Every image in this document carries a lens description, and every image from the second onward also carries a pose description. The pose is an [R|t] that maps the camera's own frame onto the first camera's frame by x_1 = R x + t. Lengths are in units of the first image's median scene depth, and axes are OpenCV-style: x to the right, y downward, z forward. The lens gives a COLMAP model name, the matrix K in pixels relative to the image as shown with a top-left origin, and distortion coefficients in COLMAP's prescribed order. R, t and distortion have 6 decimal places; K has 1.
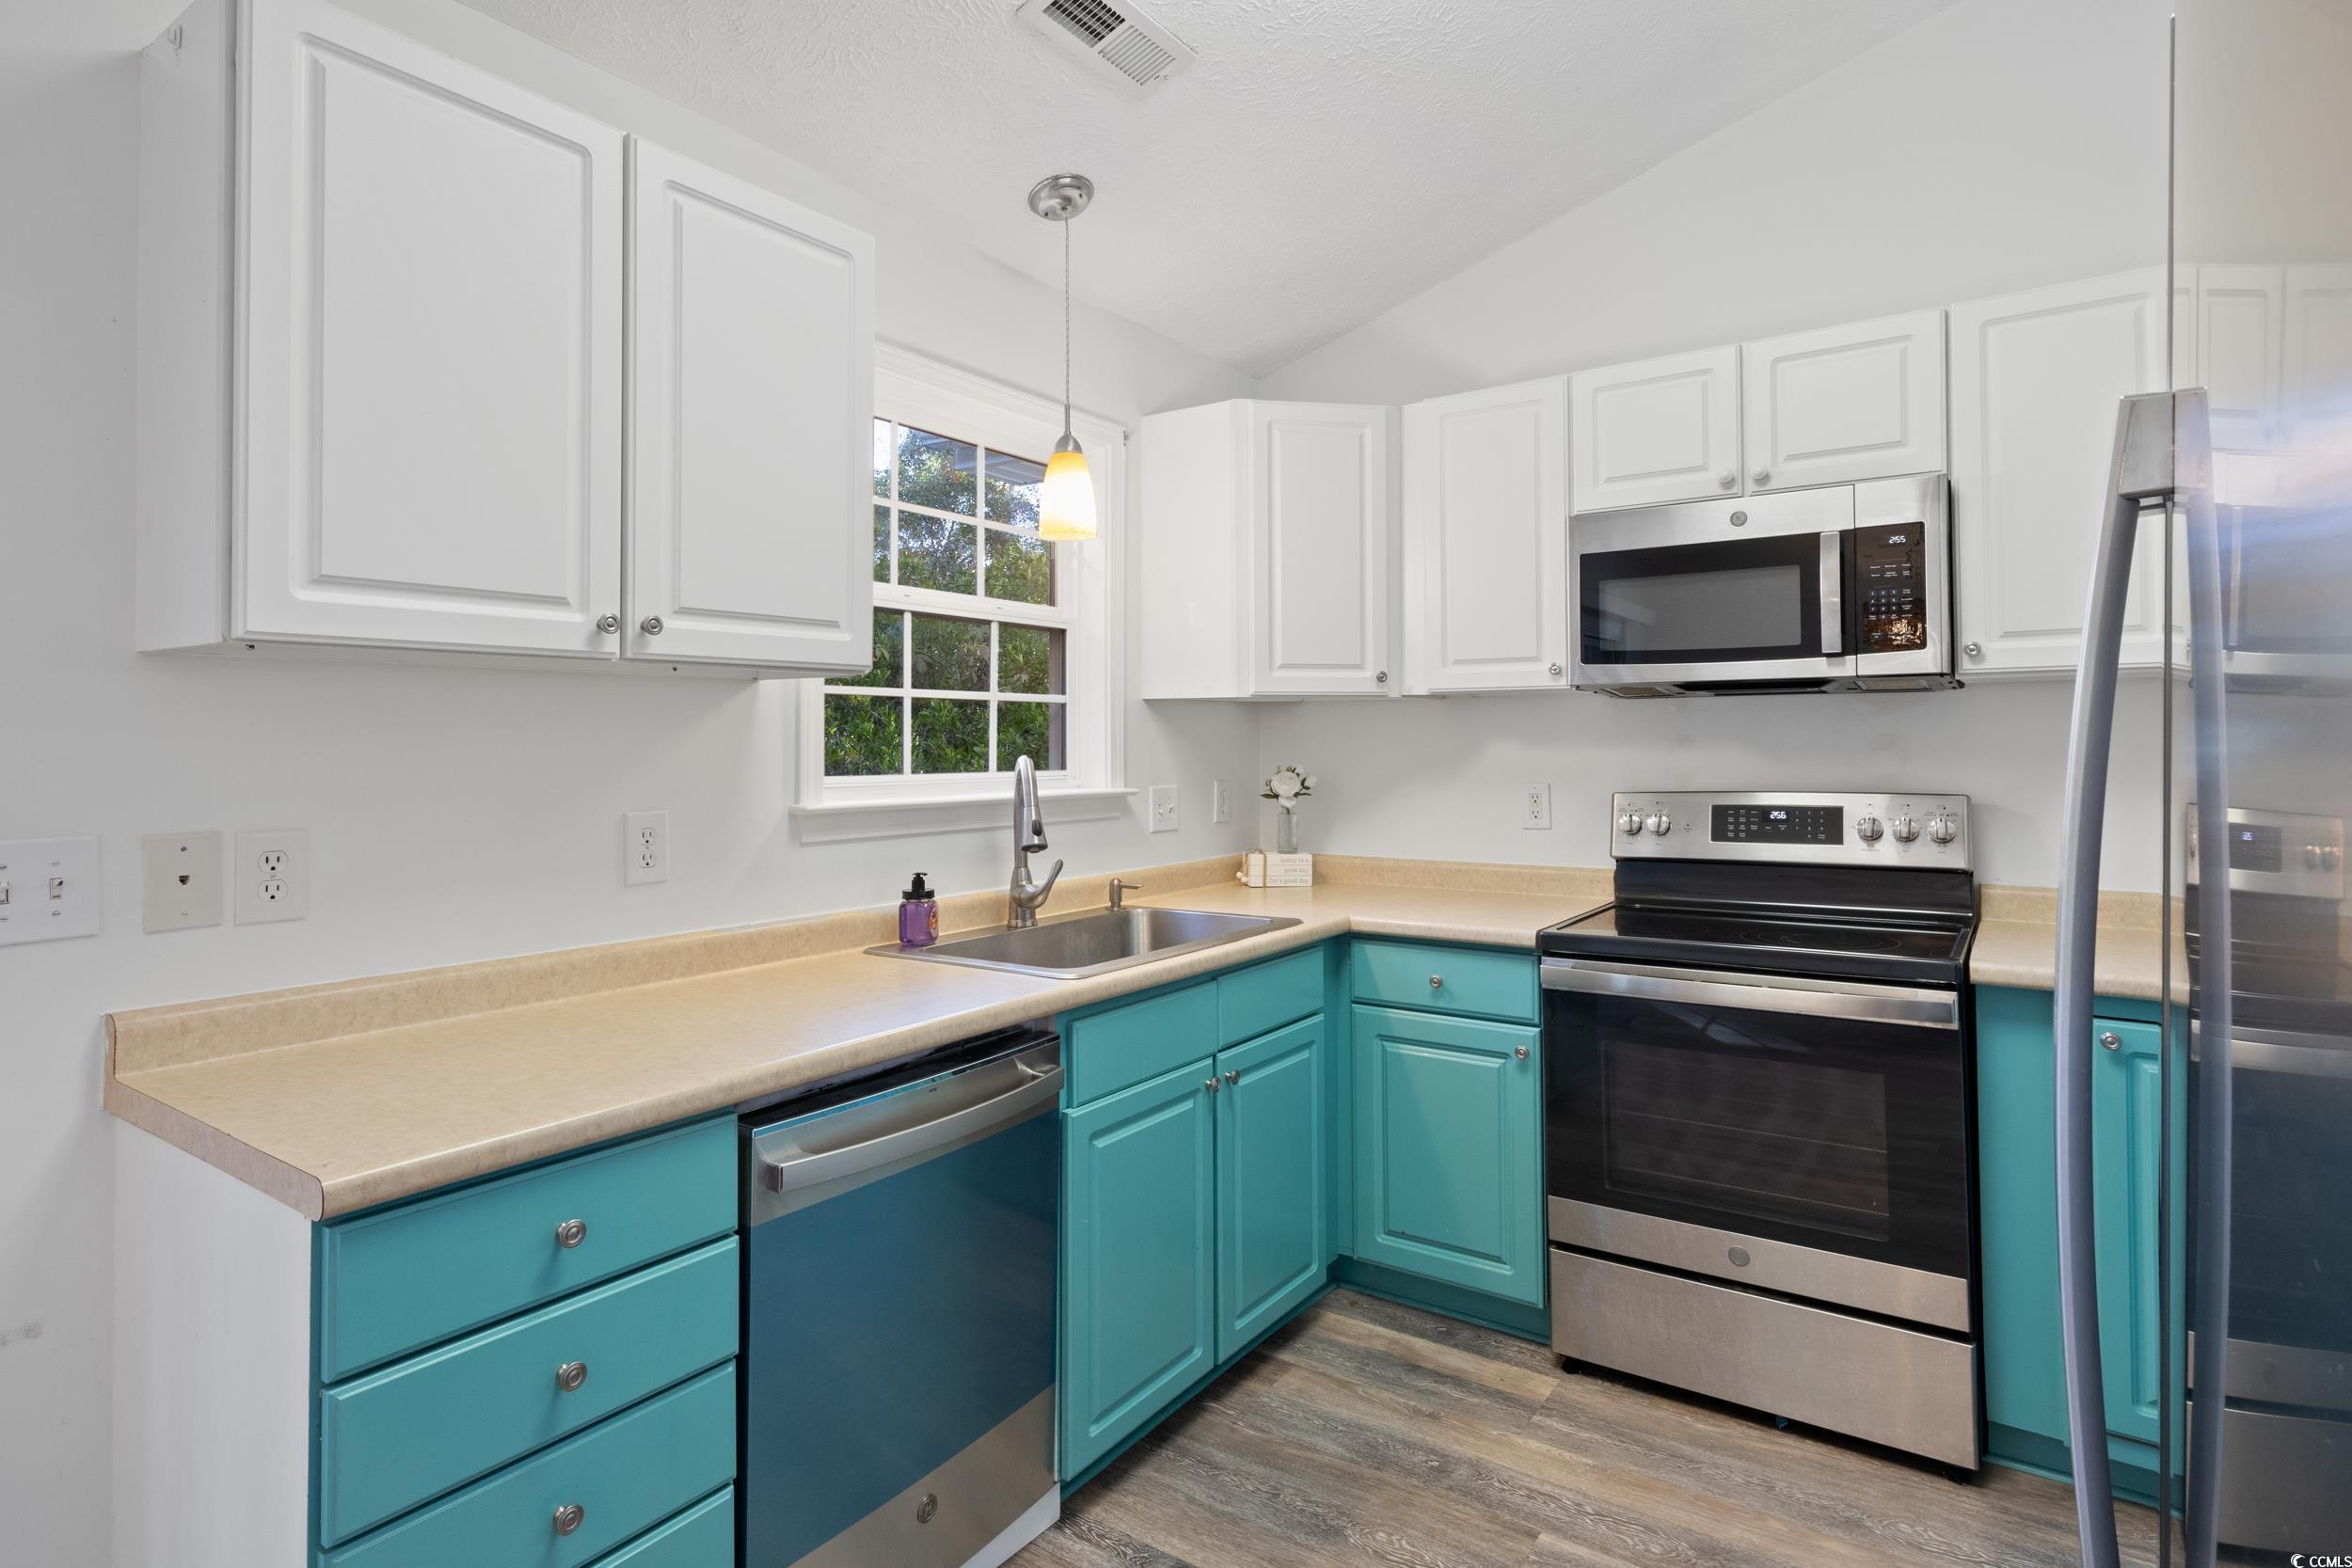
lens RADIAL K [[1217.8, 0, 1169.7], [0, 1217.8, 746.4], [0, 0, 1]] dist [0.002742, 0.000488]
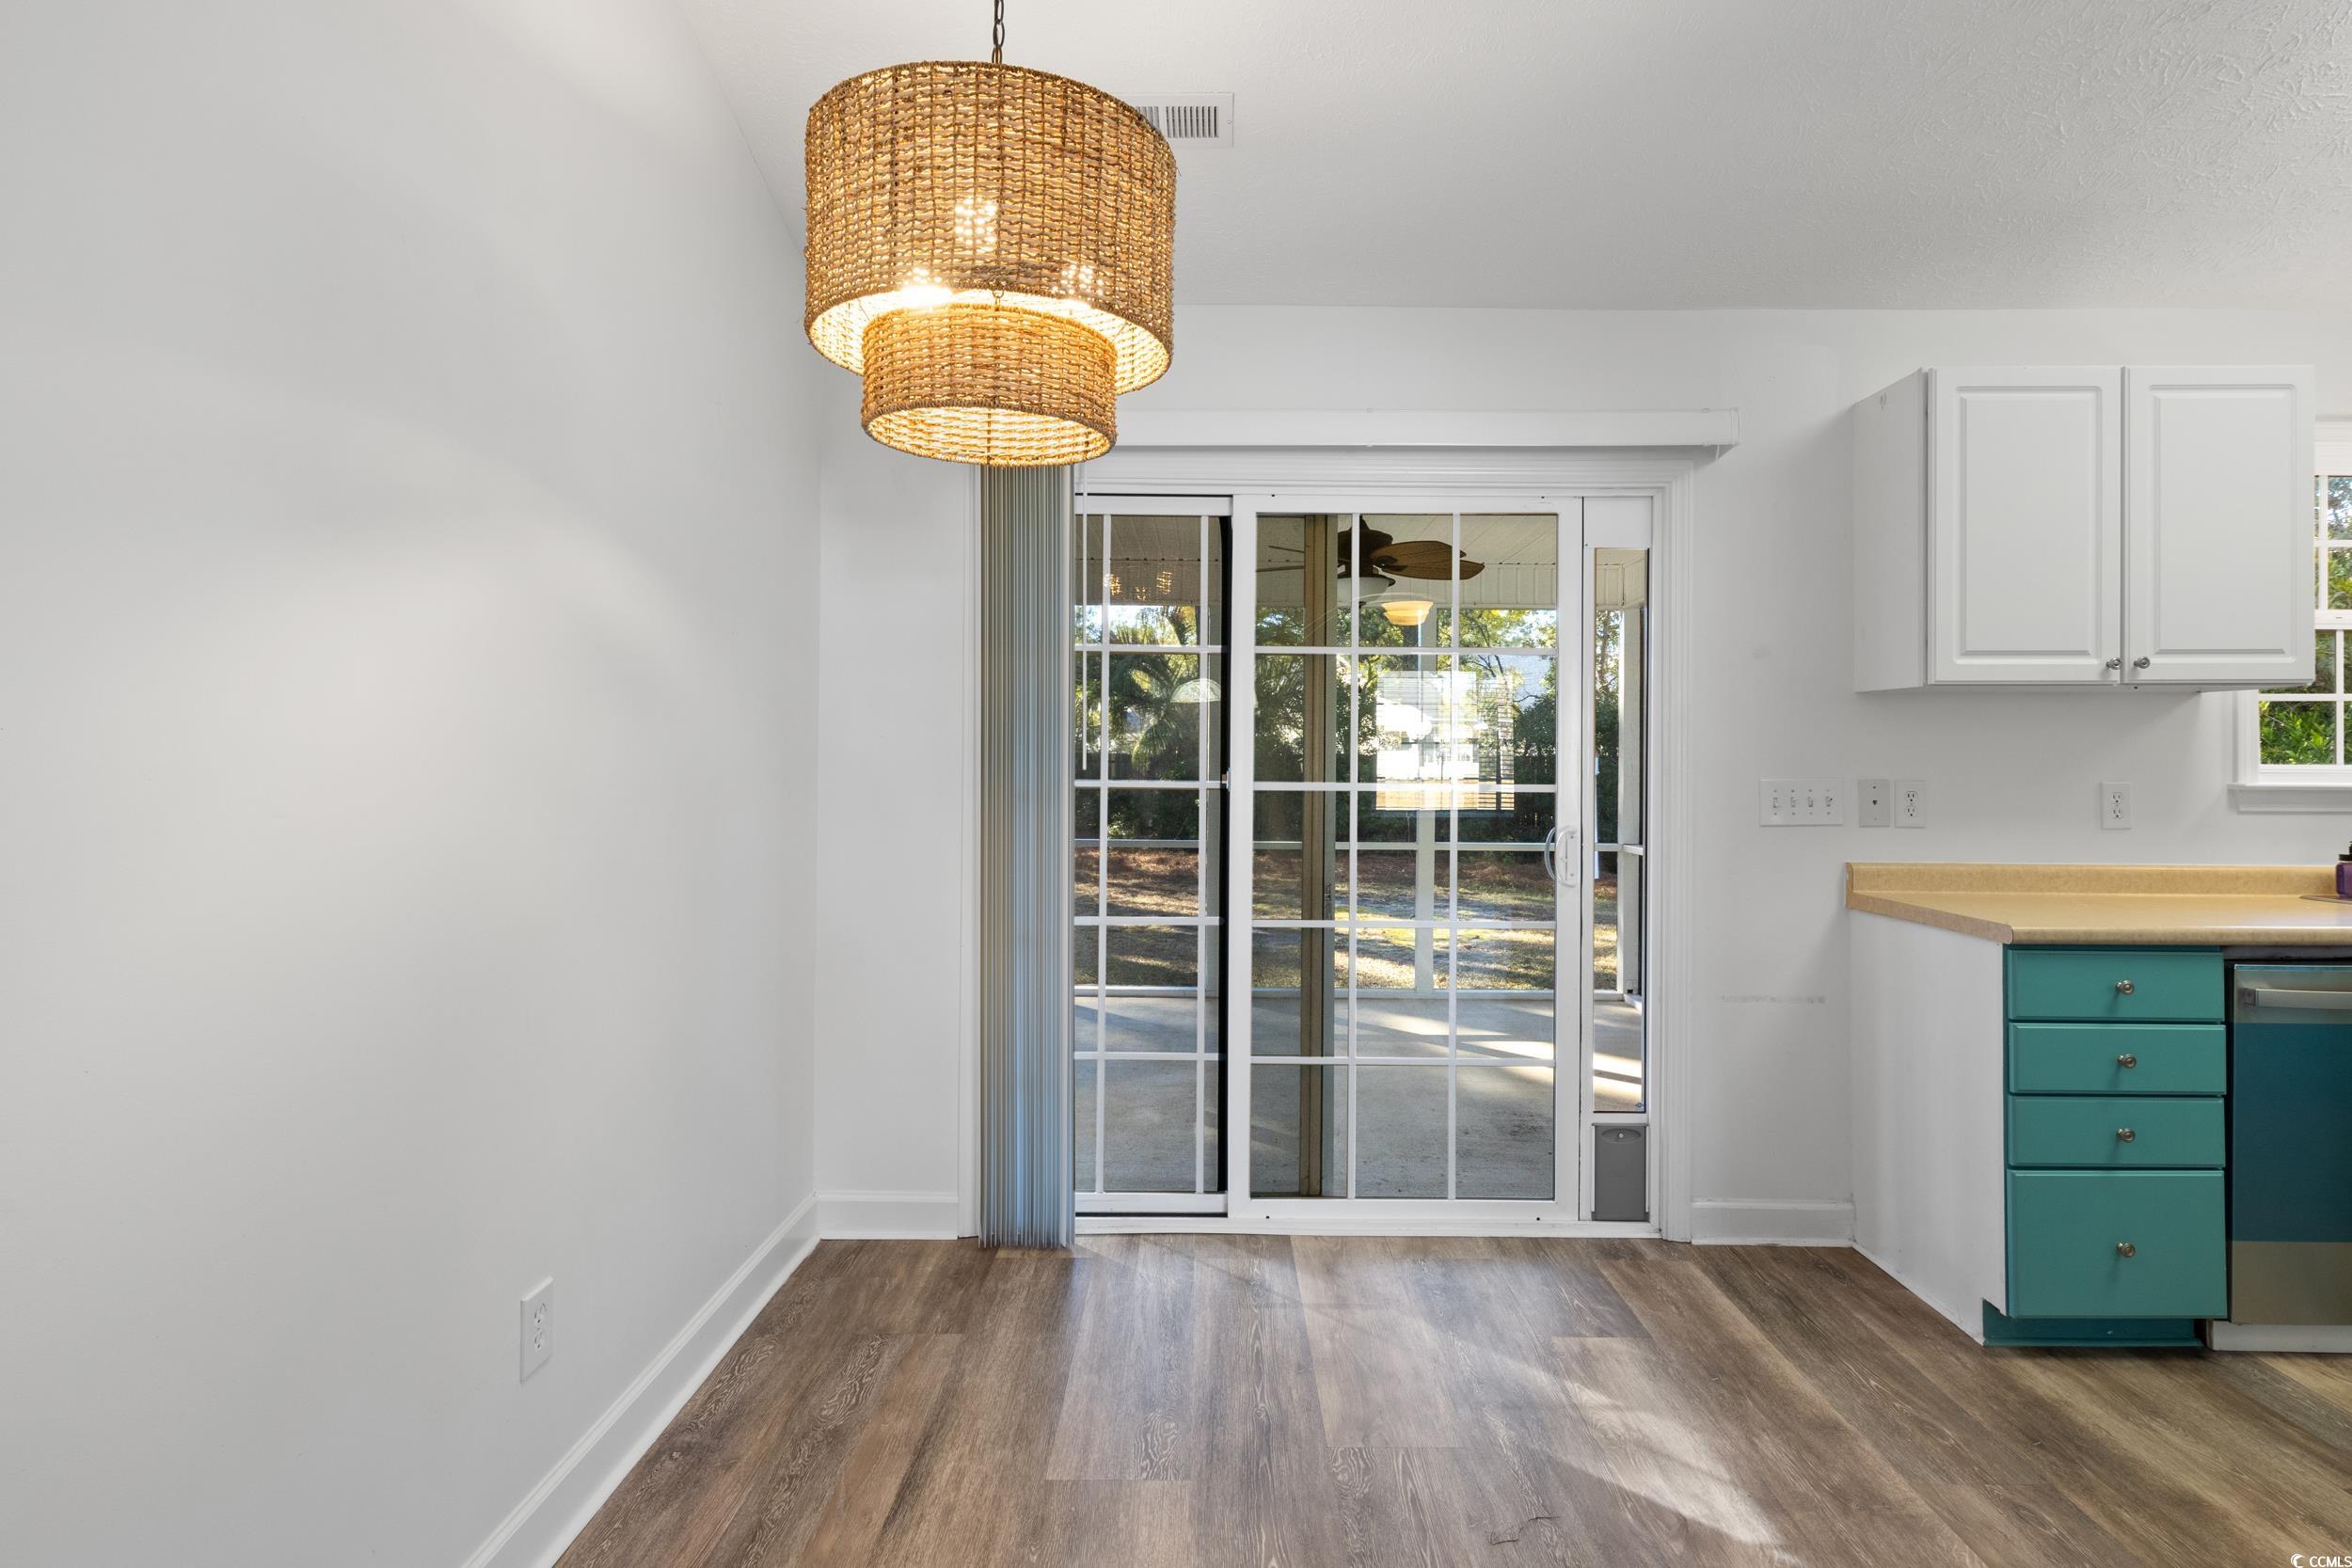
lens RADIAL K [[1217.8, 0, 1169.7], [0, 1217.8, 746.4], [0, 0, 1]] dist [0.002742, 0.000488]
pose [[0.582701, -0.004961, -0.812671, 0.151472], [-0.007247, 0.999910, -0.011301, 0.042779], [0.812654, 0.012475, 0.582613, -1.054361]]
